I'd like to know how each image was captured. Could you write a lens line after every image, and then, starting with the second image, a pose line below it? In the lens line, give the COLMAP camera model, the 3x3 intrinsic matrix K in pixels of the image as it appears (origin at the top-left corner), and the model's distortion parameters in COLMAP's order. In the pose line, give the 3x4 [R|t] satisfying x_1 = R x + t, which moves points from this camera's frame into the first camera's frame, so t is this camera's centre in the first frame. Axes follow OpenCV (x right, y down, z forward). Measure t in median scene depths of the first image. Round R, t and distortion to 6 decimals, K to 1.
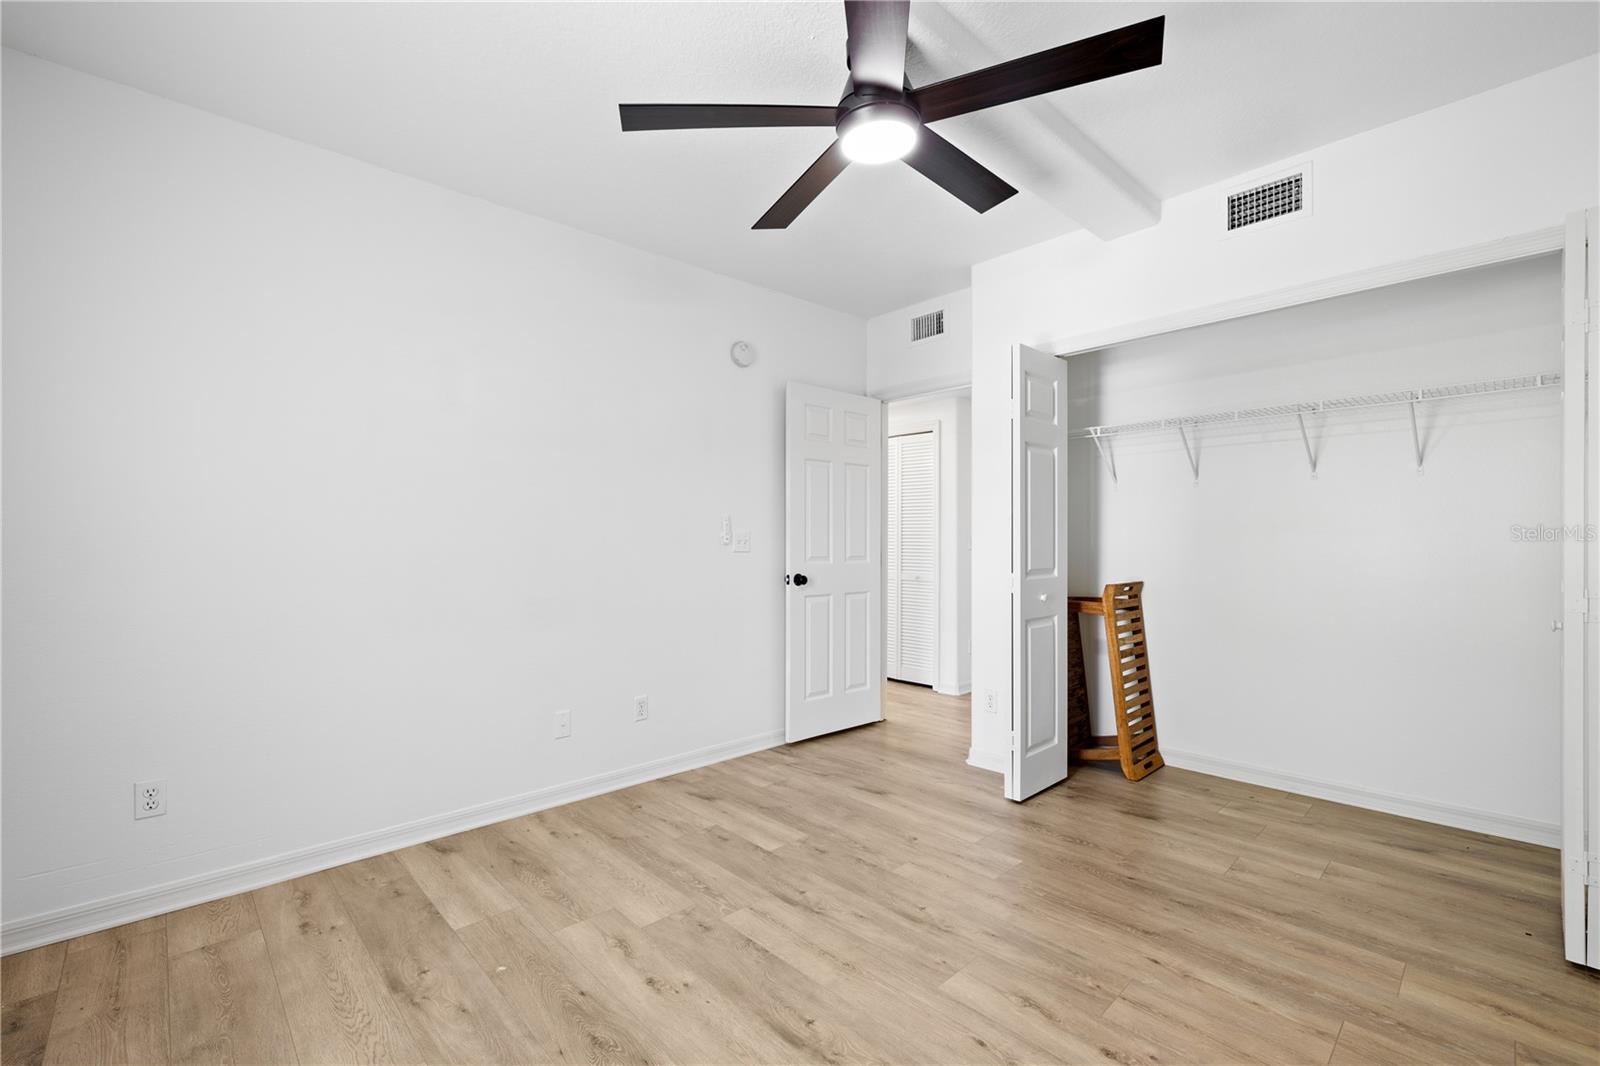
lens RADIAL K [[687.6, 0, 800.4], [0, 687.6, 540.7], [0, 0, 1]] dist [0.003043, 0.000368]
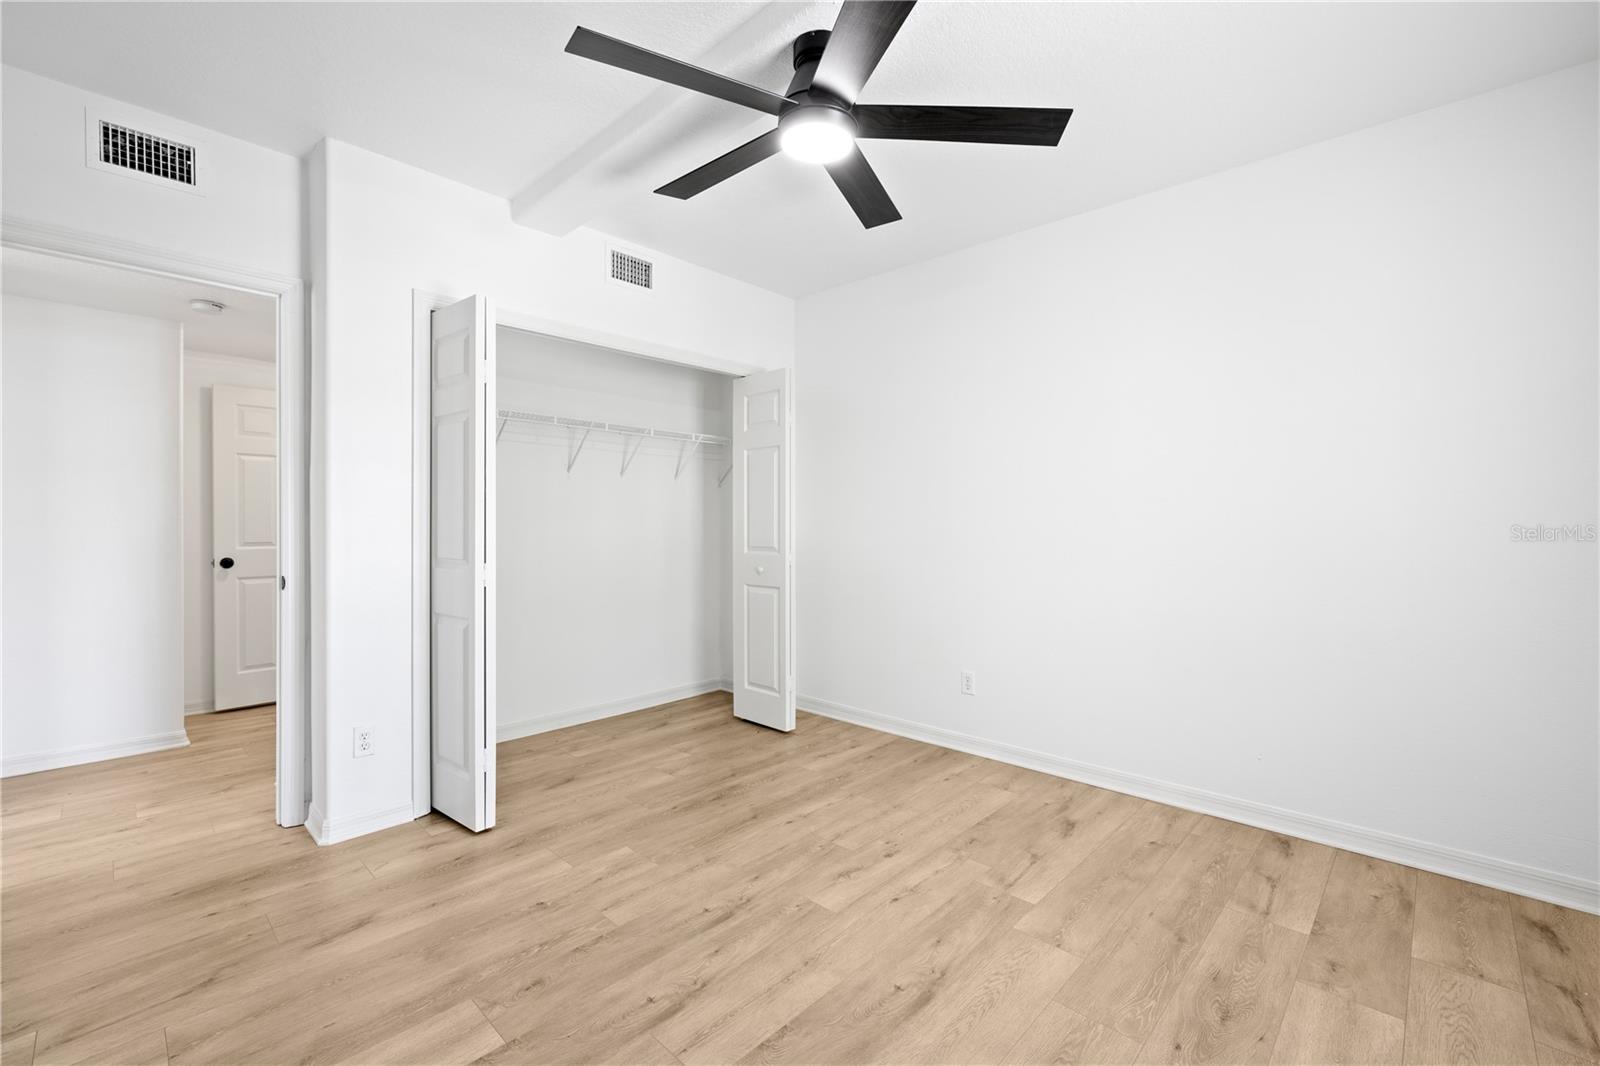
lens RADIAL K [[665.8, 0, 798.0], [0, 665.8, 526.8], [0, 0, 1]] dist [-0.000462, -0.000040]
pose [[-0.043671, 0.003657, 0.999039, -0.734601], [0.000962, 0.999993, -0.003618, 0.006249], [-0.999046, 0.000803, -0.043674, 0.892352]]
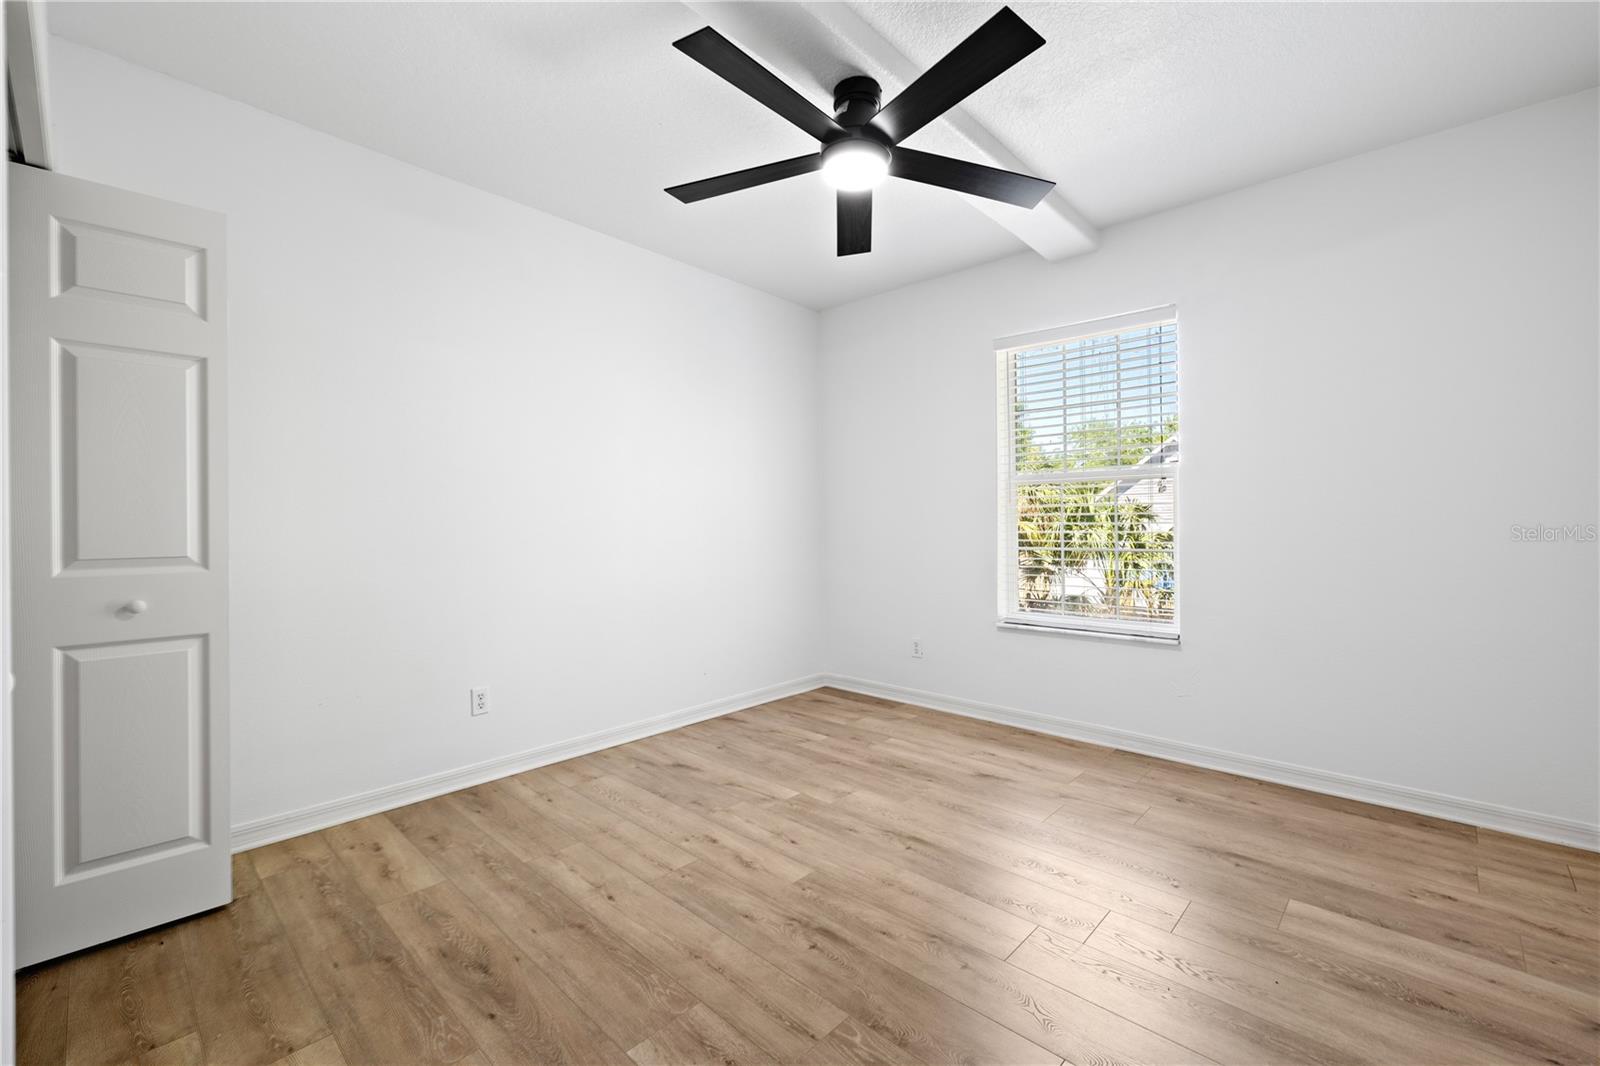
lens RADIAL K [[665.8, 0, 798.0], [0, 665.8, 526.8], [0, 0, 1]] dist [-0.000462, -0.000040]
pose [[-0.999018, 0.010101, -0.043137, 0.220884], [0.009713, 0.999911, 0.009176, 0.013711], [0.043226, 0.008748, -0.999027, 1.765709]]
